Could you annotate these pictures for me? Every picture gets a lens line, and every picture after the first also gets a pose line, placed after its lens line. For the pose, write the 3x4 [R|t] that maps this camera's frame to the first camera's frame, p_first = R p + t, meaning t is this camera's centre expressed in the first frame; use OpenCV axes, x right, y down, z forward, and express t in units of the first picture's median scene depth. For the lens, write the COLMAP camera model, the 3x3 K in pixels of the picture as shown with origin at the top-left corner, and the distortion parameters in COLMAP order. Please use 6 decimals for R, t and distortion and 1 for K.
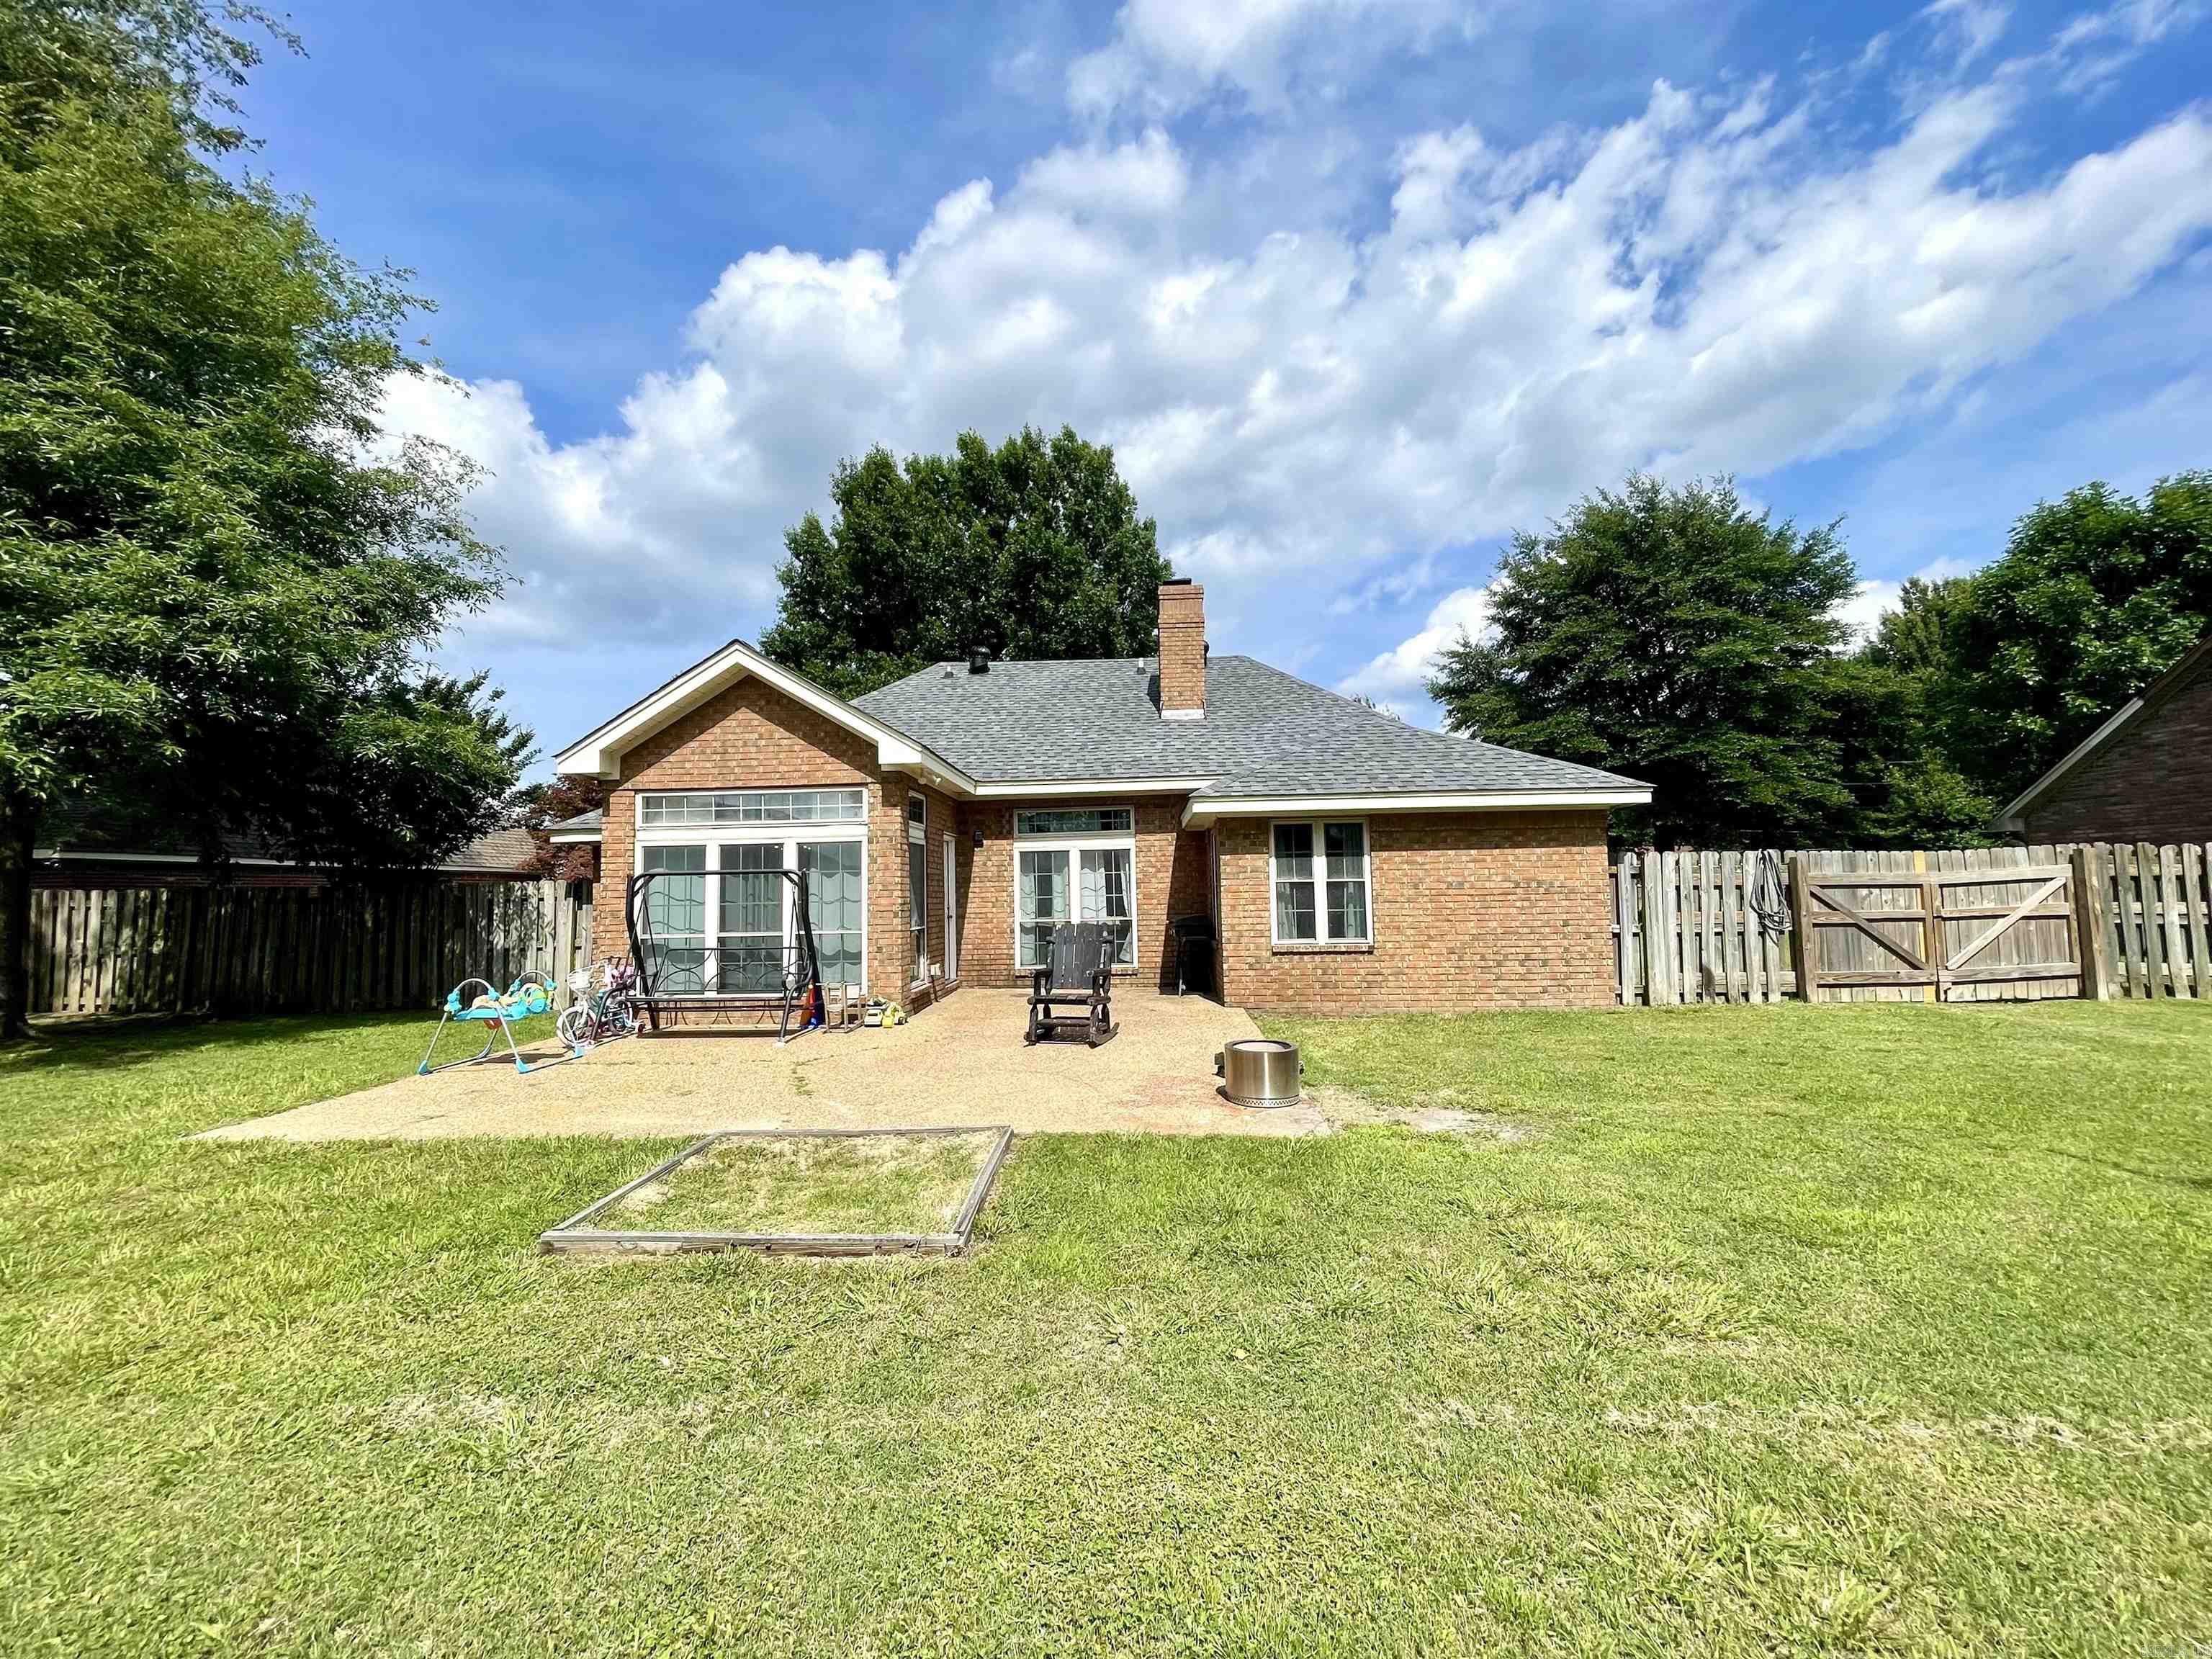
lens RADIAL K [[896.3, 0, 1099.0], [0, 896.3, 826.7], [0, 0, 1]] dist [-0.003118, 0.001994]
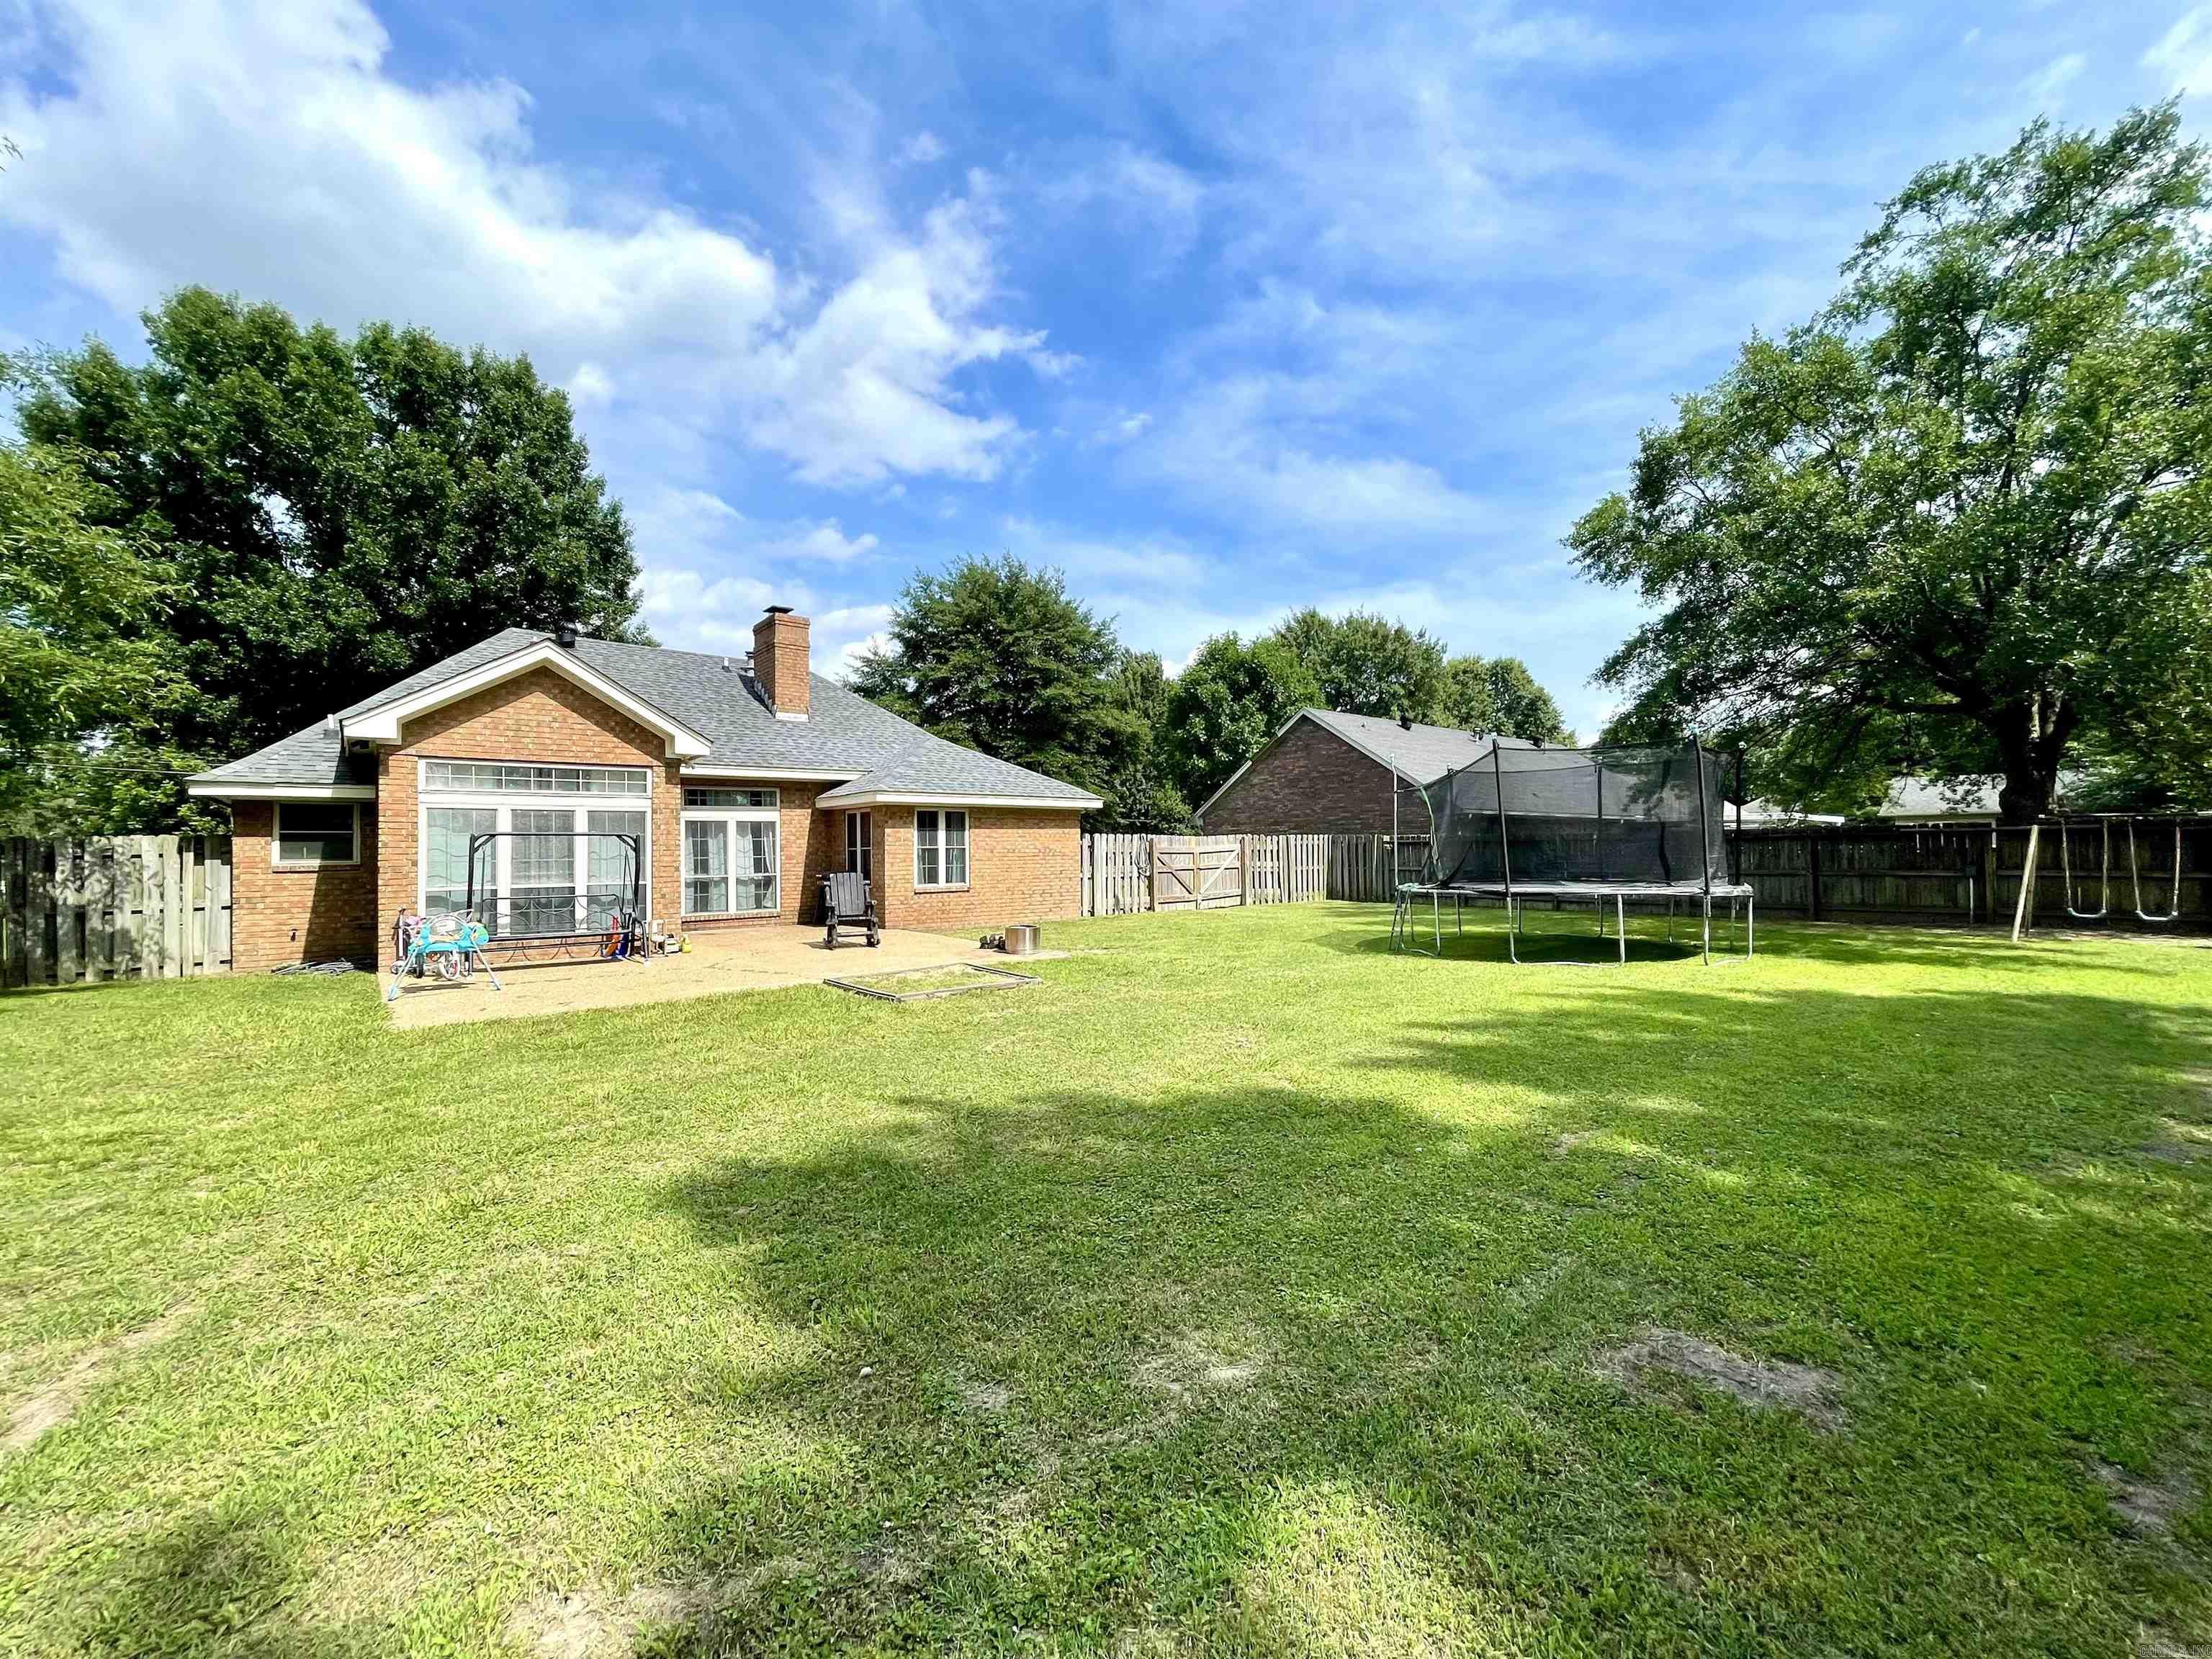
lens RADIAL K [[896.3, 0, 1112.2], [0, 896.3, 832.4], [0, 0, 1]] dist [-0.003118, 0.001994]
pose [[0.727587, 0.024055, 0.685594, -0.506604], [-0.050914, 0.998522, 0.018998, -0.008718], [-0.684124, -0.048729, 0.727737, -0.289950]]
